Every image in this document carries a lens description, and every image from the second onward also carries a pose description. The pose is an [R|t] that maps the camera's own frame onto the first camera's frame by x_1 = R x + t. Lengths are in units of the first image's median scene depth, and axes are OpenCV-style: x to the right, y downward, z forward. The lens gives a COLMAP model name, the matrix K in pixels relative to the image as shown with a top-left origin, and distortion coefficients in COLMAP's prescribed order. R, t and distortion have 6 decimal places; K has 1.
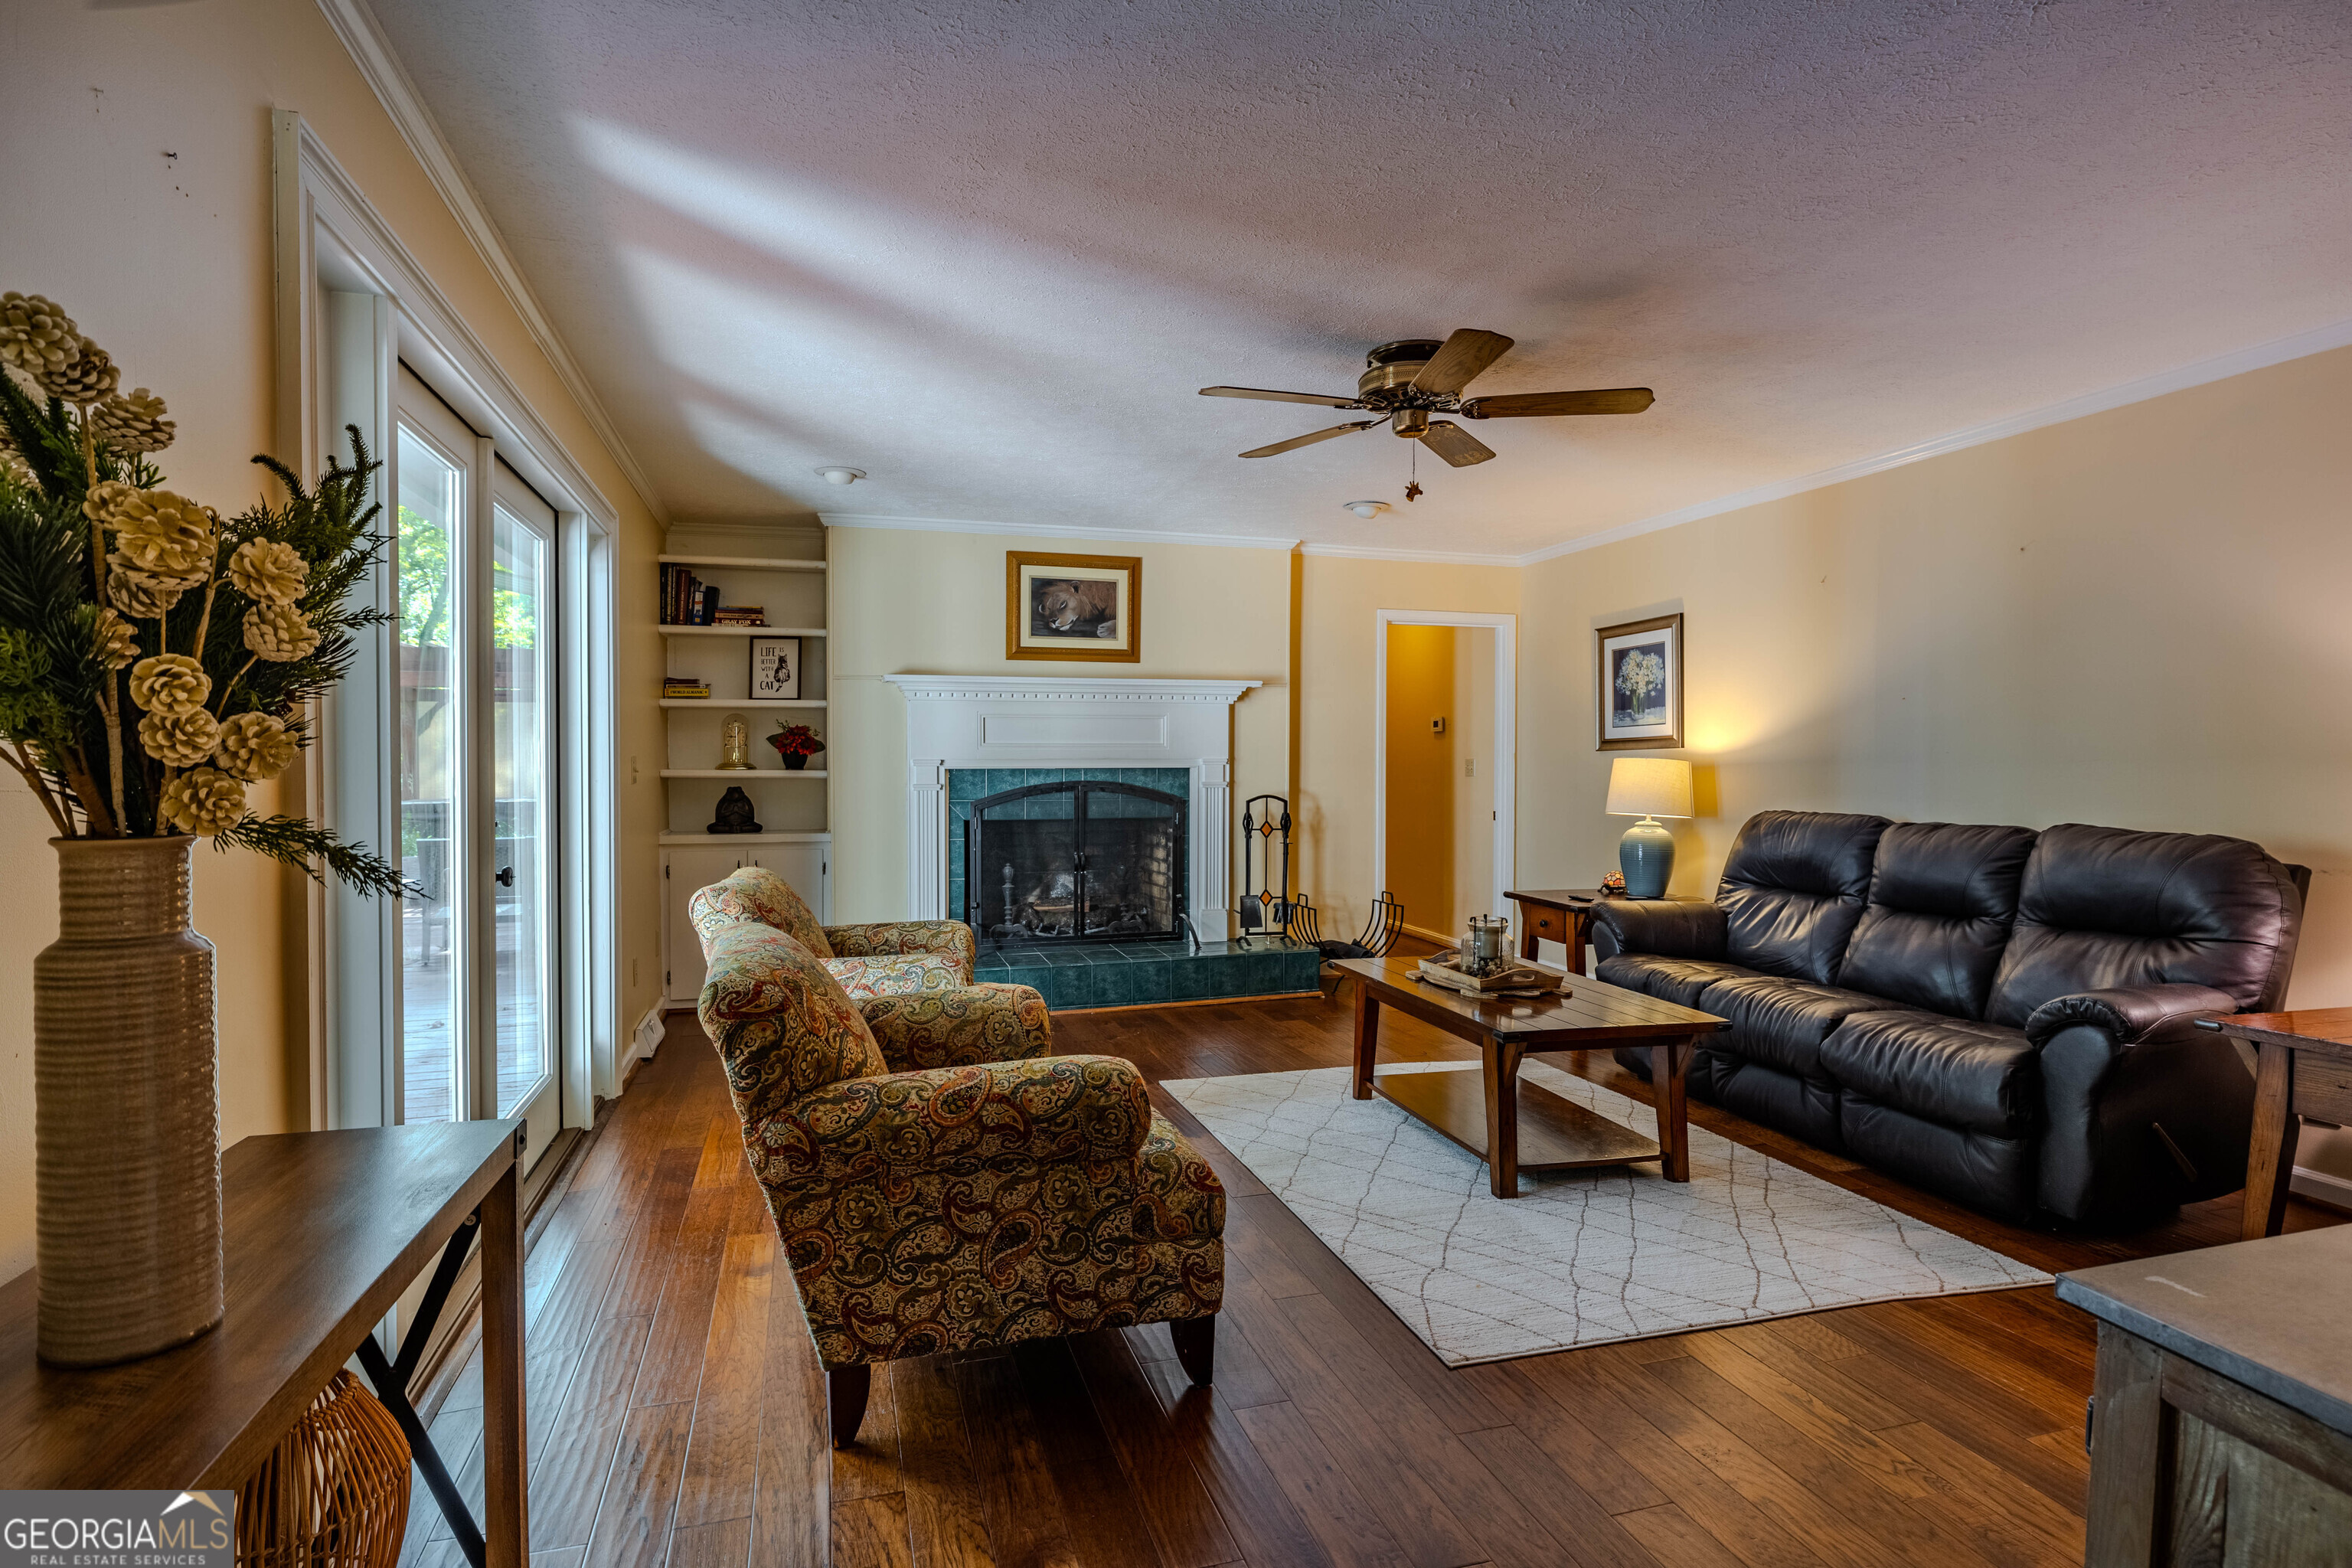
lens RADIAL K [[1229.7, 0, 1162.5], [0, 1229.7, 768.8], [0, 0, 1]] dist [-0.004024, 0.002540]
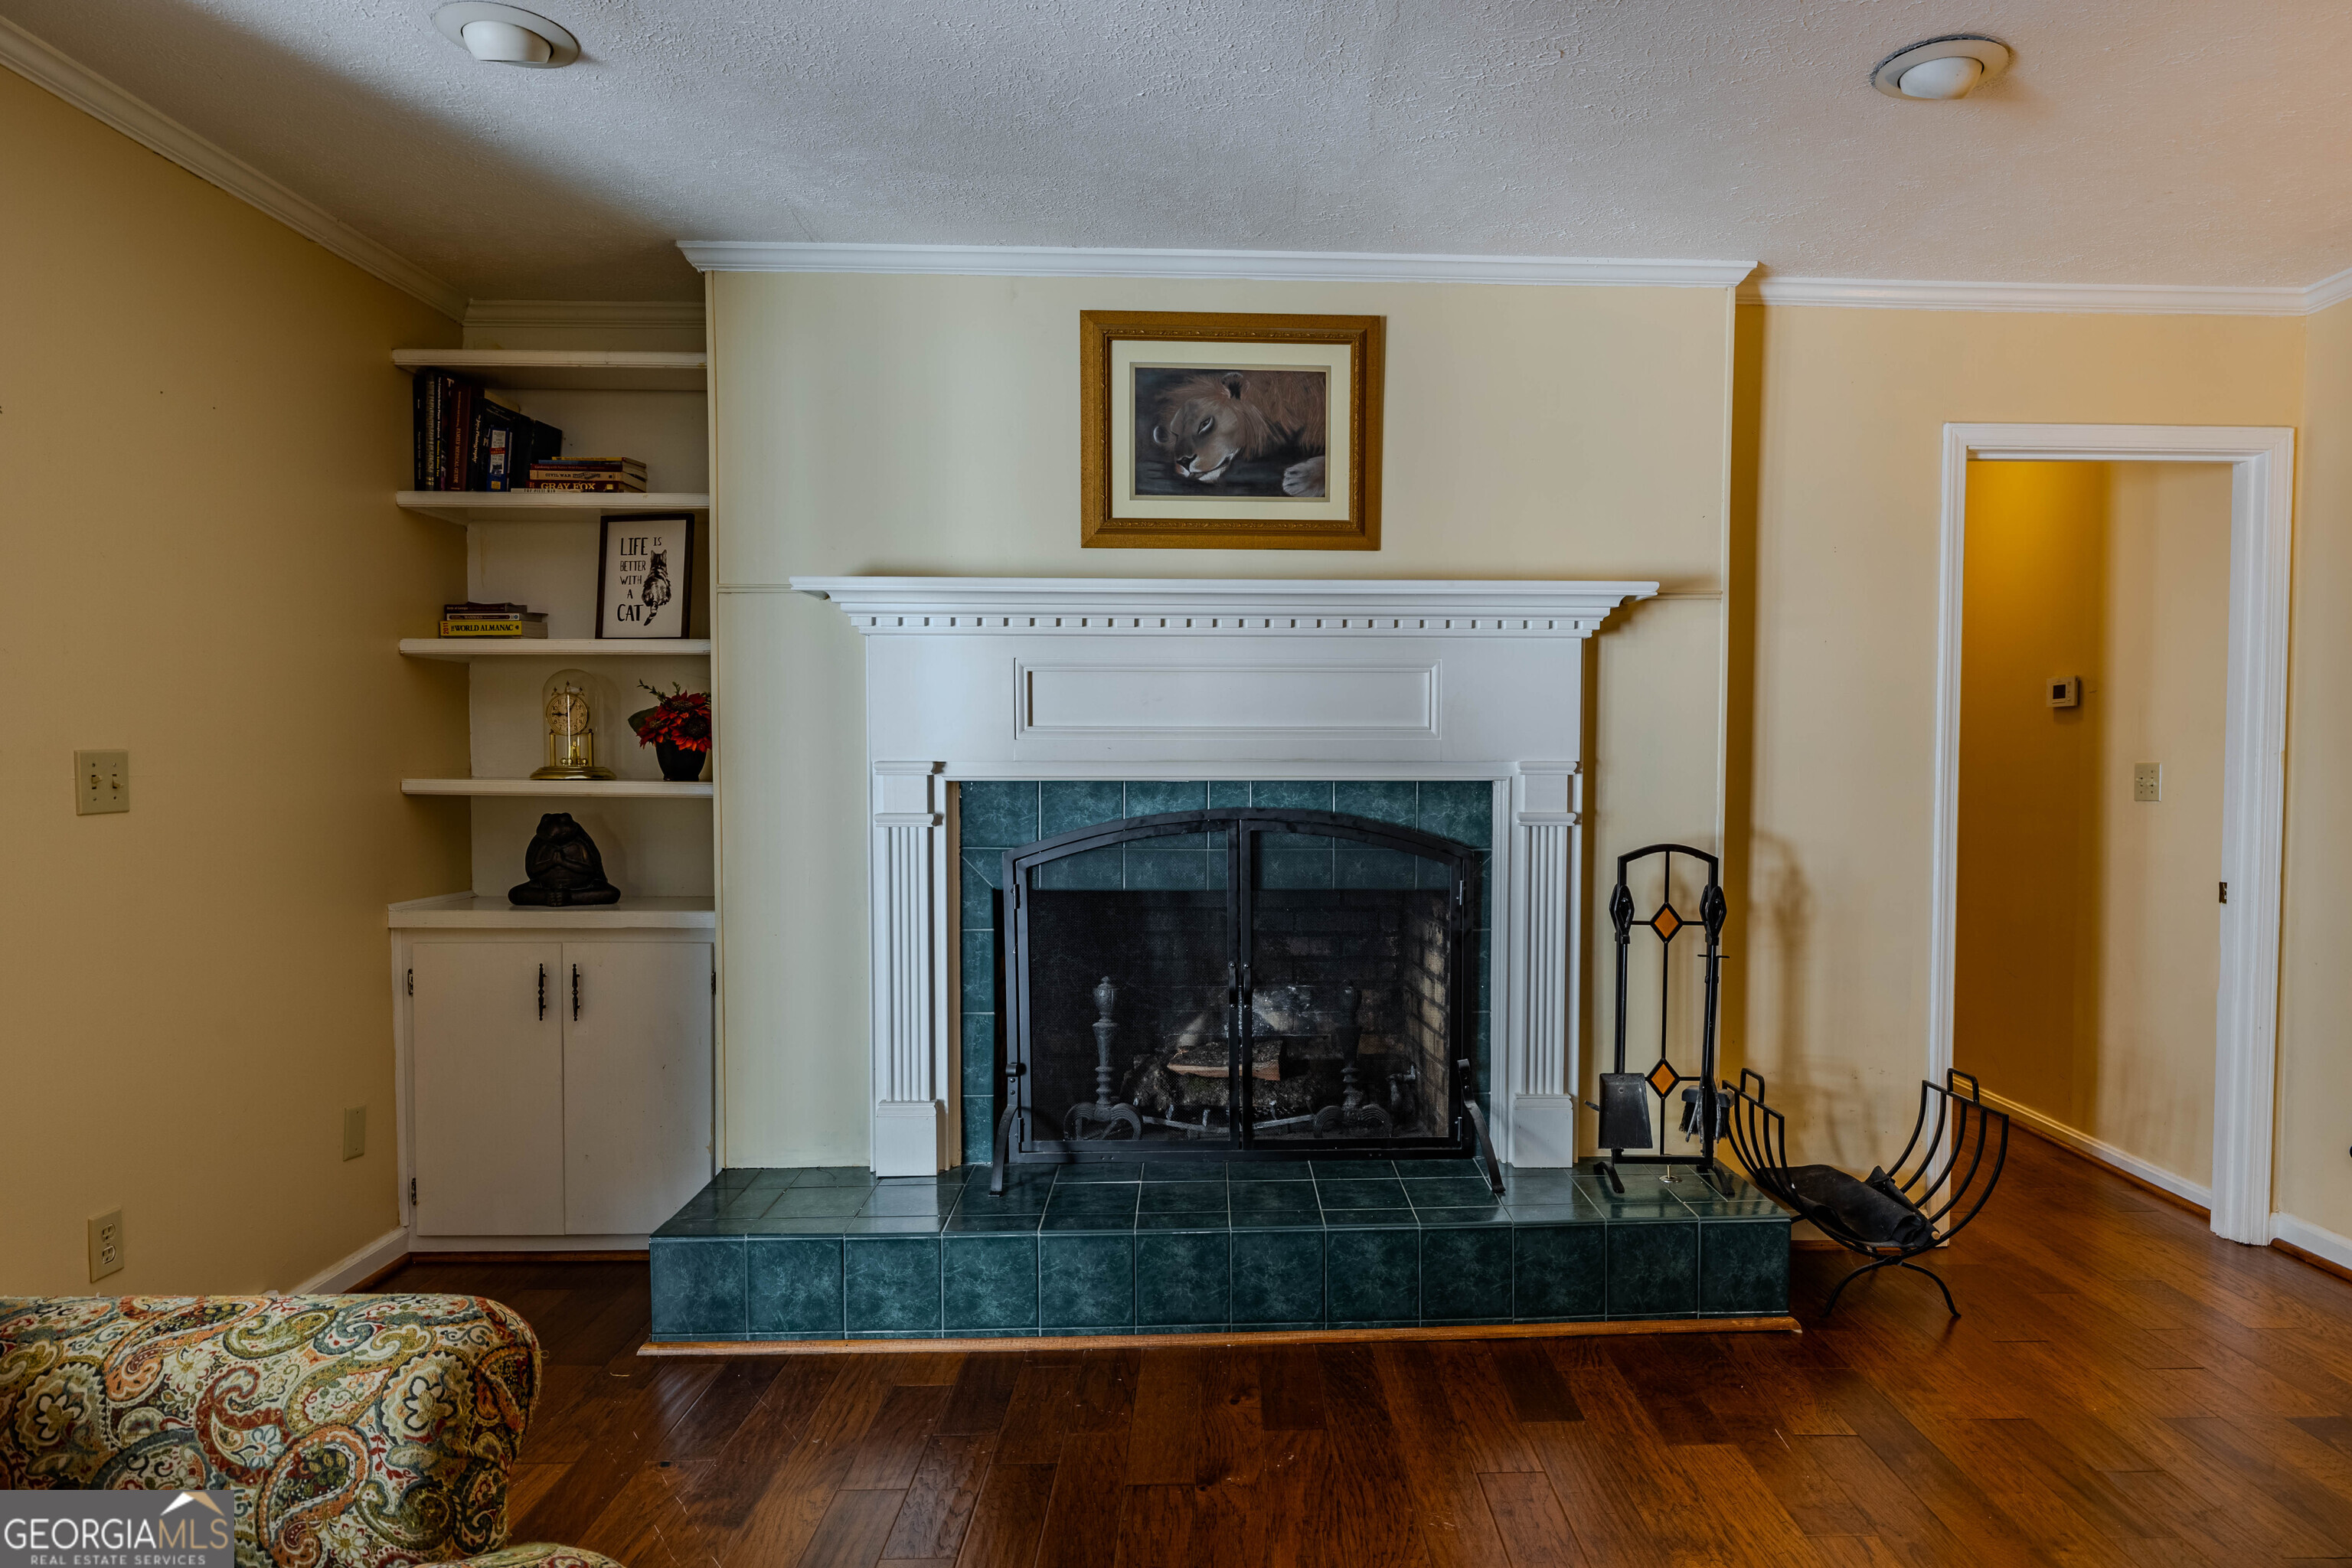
lens RADIAL K [[1332.4, 0, 1277.5], [0, 1332.4, 797.1], [0, 0, 1]] dist [0.000347, -0.002412]
pose [[0.967310, 0.011039, -0.253357, 0.071540], [-0.005583, 0.999737, 0.022245, -0.005660], [0.253536, -0.020104, 0.967117, 0.514015]]
